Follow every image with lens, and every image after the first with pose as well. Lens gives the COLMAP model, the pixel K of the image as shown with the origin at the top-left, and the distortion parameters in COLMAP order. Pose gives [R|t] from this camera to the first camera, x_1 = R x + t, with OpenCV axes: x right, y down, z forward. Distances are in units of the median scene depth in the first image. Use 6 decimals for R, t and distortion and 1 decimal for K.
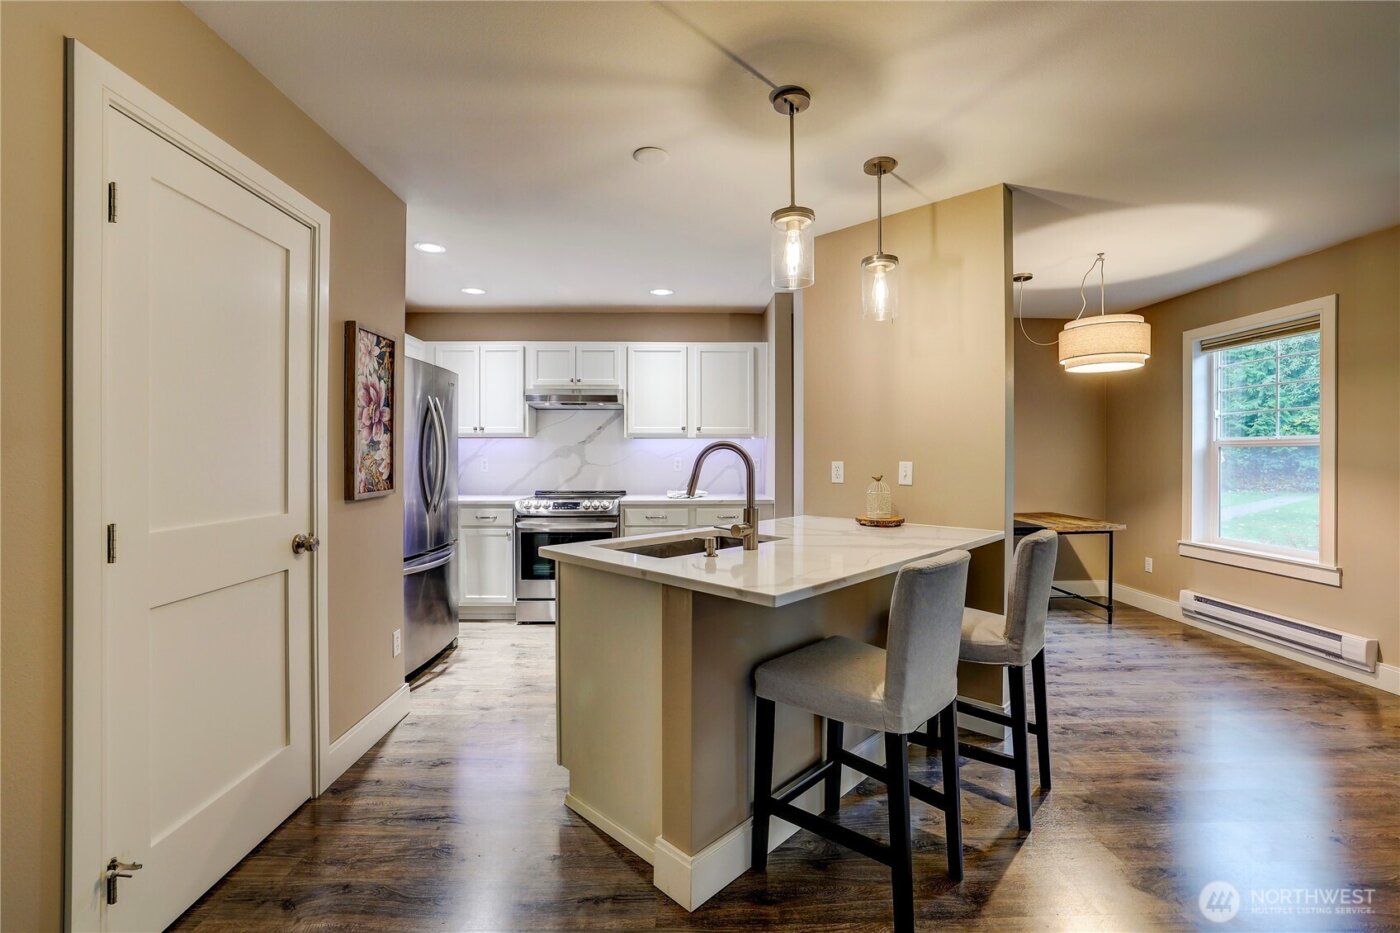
lens RADIAL K [[603.9, 0, 701.8], [0, 603.9, 455.9], [0, 0, 1]] dist [-0.050119, 0.015338]
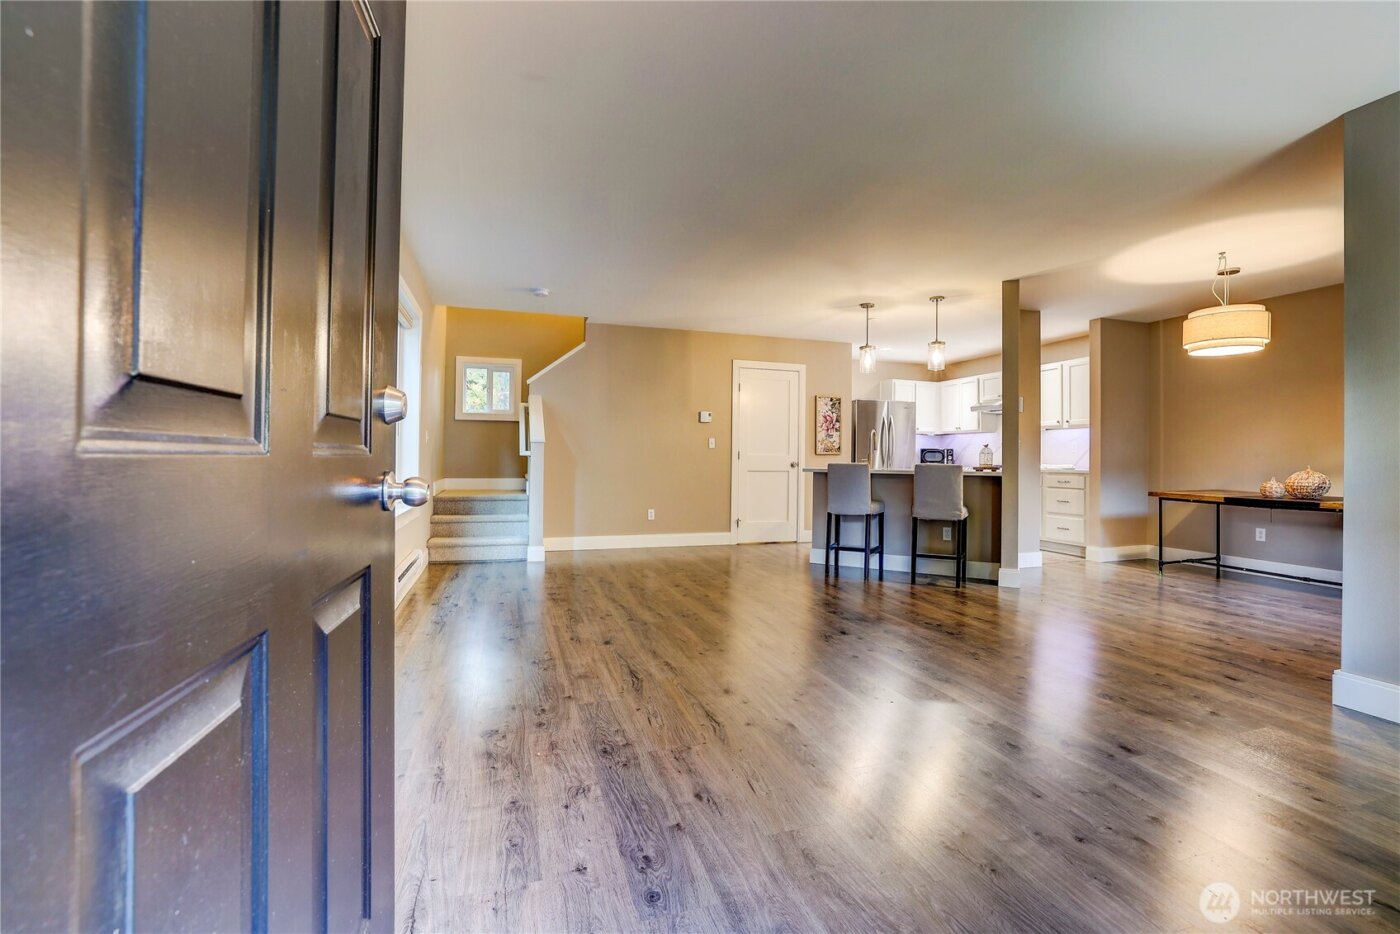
lens RADIAL K [[603.9, 0, 701.8], [0, 603.9, 456.4], [0, 0, 1]] dist [-0.050119, 0.015338]
pose [[0.283000, -0.001764, -0.959118, 1.848423], [-0.009684, 0.999942, -0.004697, 0.089035], [0.959071, 0.010617, 0.282967, -0.369676]]
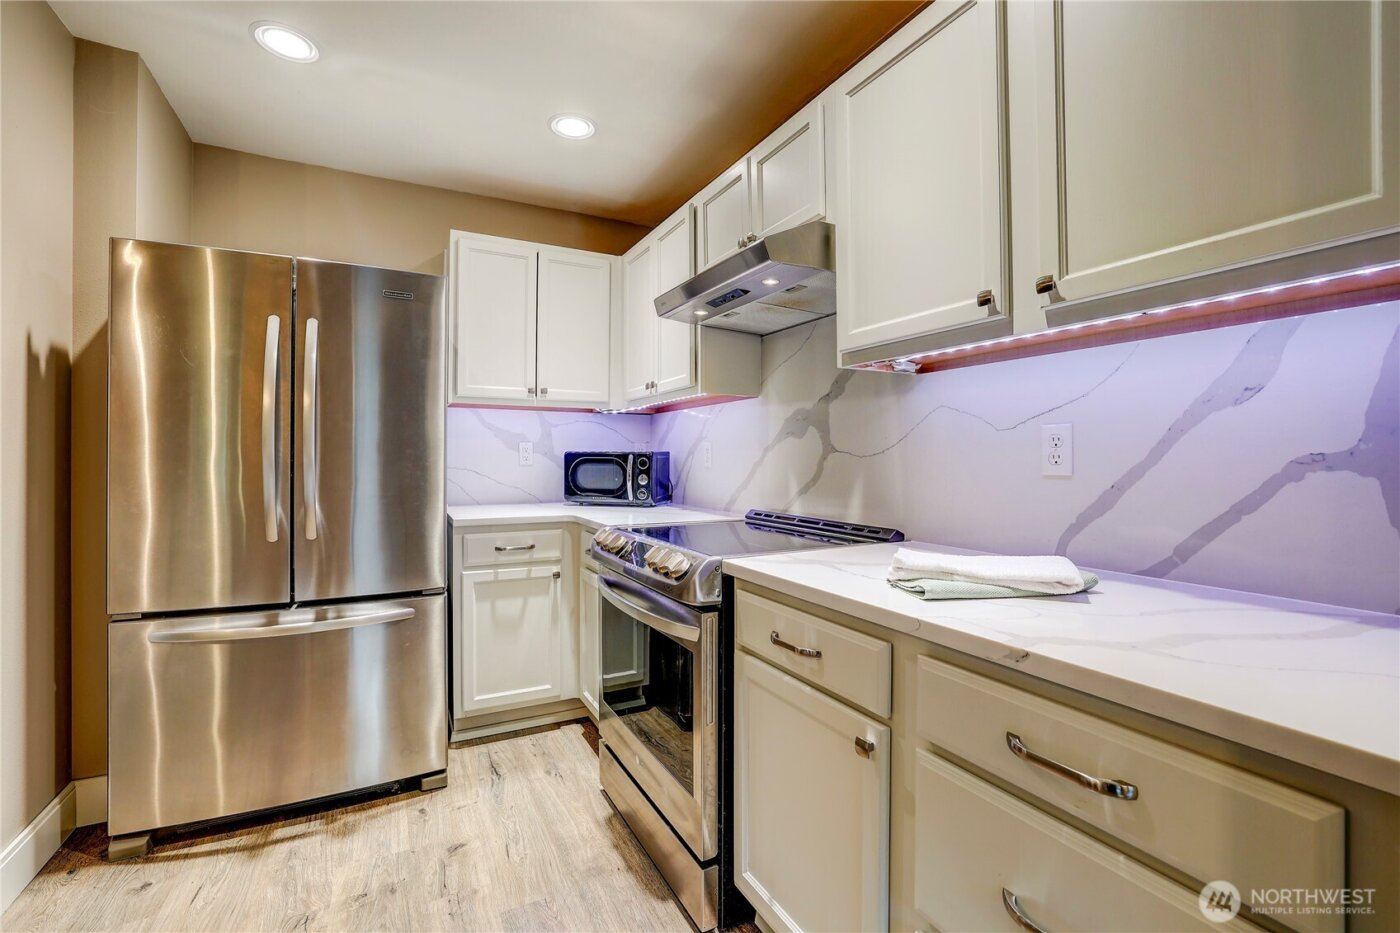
lens RADIAL K [[603.9, 0, 701.8], [0, 603.9, 455.9], [0, 0, 1]] dist [-0.050119, 0.015338]
pose [[0.448671, -0.000721, -0.893697, 0.226155], [-0.001685, 0.999997, -0.001653, 0.030827], [0.893695, 0.002248, 0.448669, 1.339050]]
